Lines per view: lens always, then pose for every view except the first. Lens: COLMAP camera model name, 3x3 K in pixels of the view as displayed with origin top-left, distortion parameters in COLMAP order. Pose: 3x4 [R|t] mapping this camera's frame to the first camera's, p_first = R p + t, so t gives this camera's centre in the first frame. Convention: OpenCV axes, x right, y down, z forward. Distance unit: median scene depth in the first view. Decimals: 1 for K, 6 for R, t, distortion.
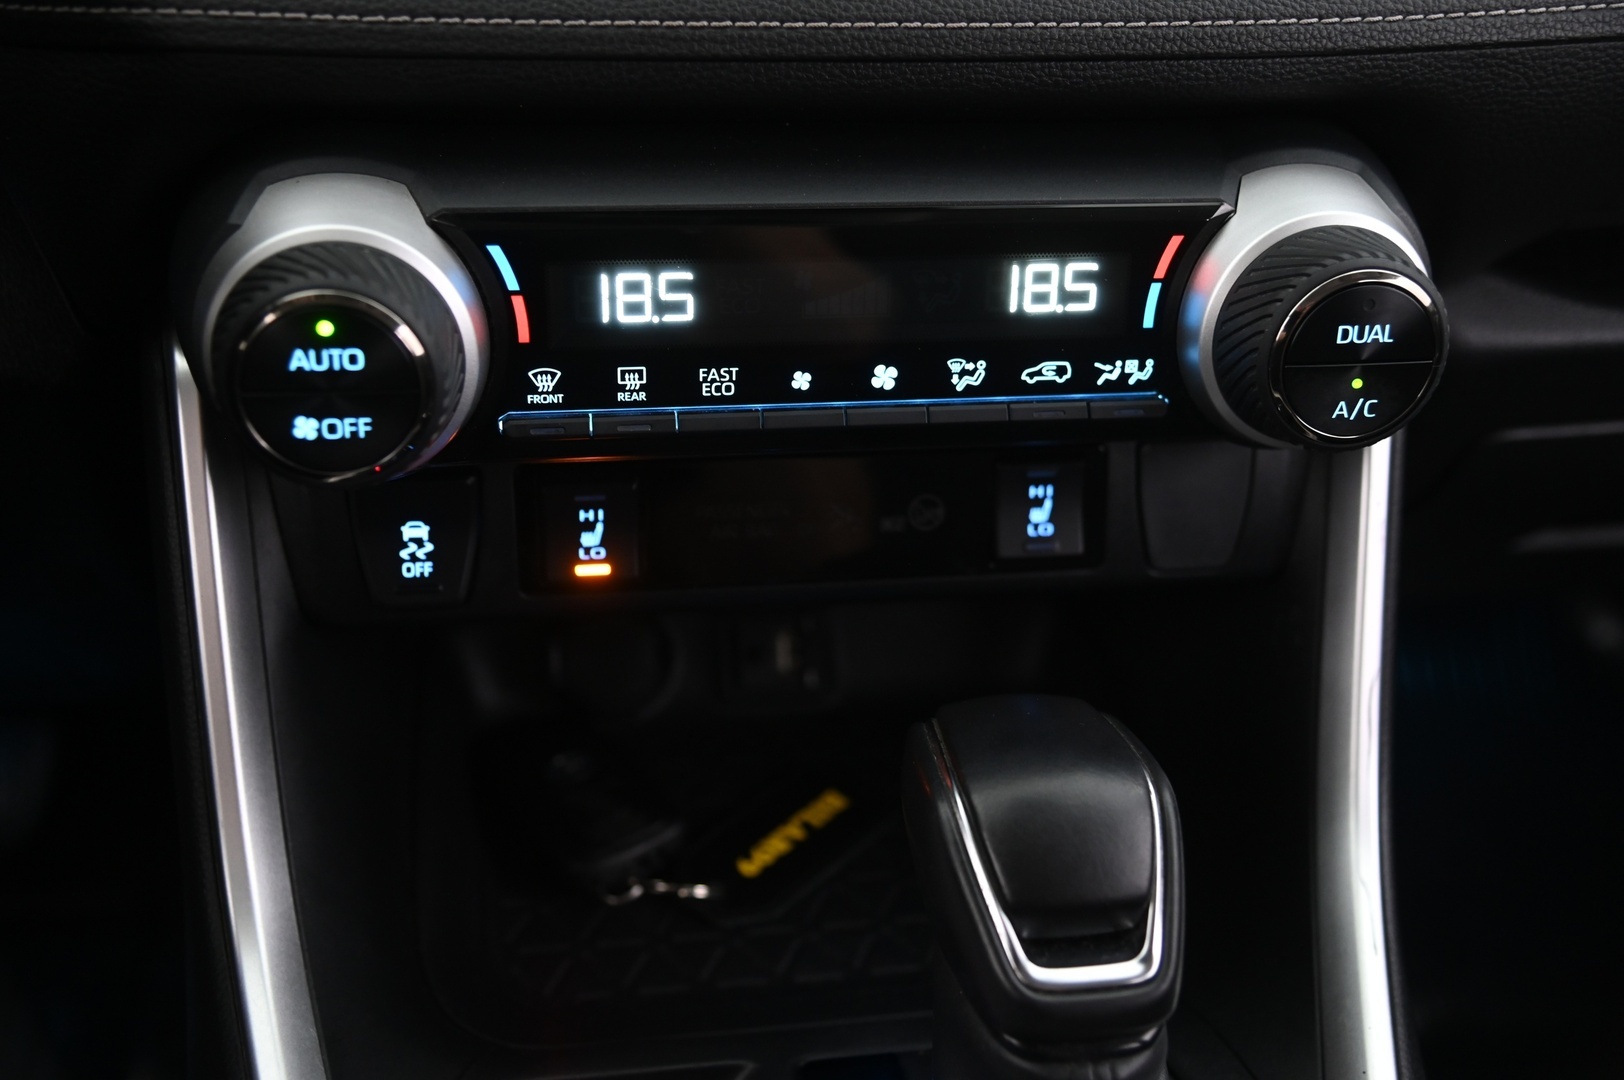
lens RADIAL K [[1745.6, 0, 819.2], [0, 1745.6, 552.3], [0, 0, 1]] dist [0.039548, 0.000000]
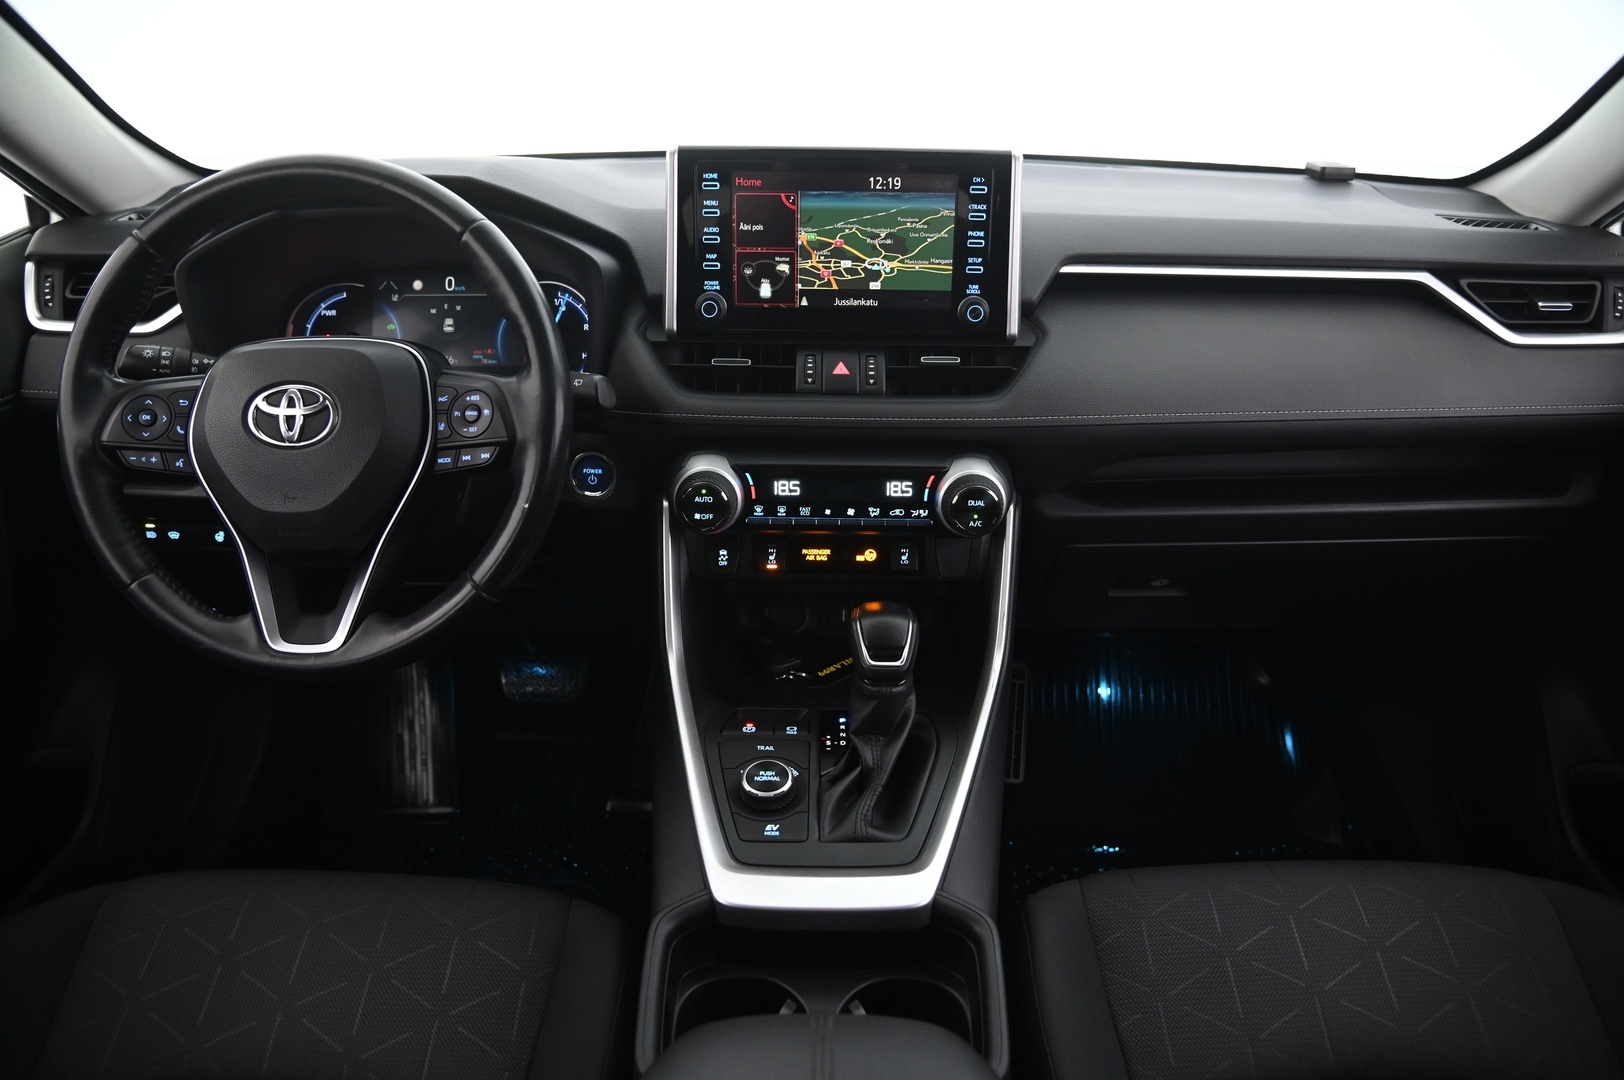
lens RADIAL K [[1094.0, 0, 807.0], [0, 1094.0, 548.2], [0, 0, 1]] dist [-0.121085, 0.055509]
pose [[0.985042, 0.036250, -0.168461, 0.336222], [-0.057436, 0.990787, -0.122648, 0.261263], [0.162463, 0.130489, 0.978048, -1.240399]]
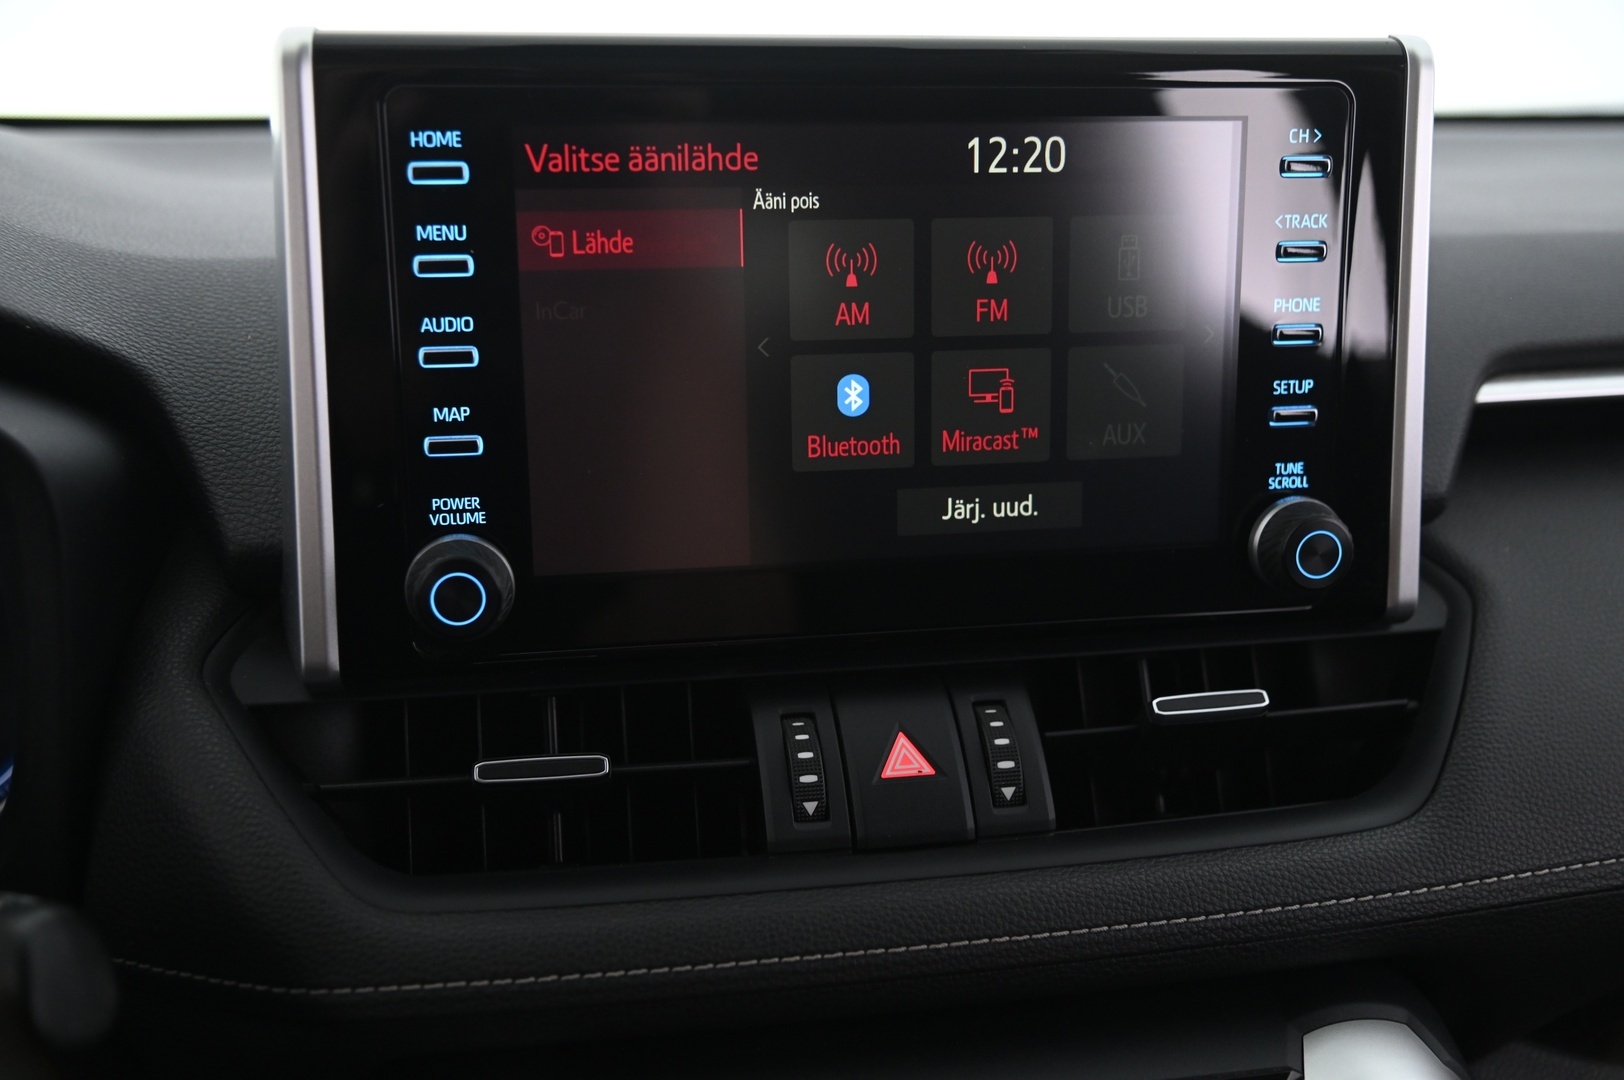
lens RADIAL K [[1631.0, 0, 820.1], [0, 1631.0, 544.6], [0, 0, 1]] dist [0.014110, 0.000000]
pose [[0.998643, -0.047791, 0.020699, -0.069151], [0.051464, 0.966523, -0.251366, -0.277332], [-0.007994, 0.252090, 0.967671, -0.068139]]
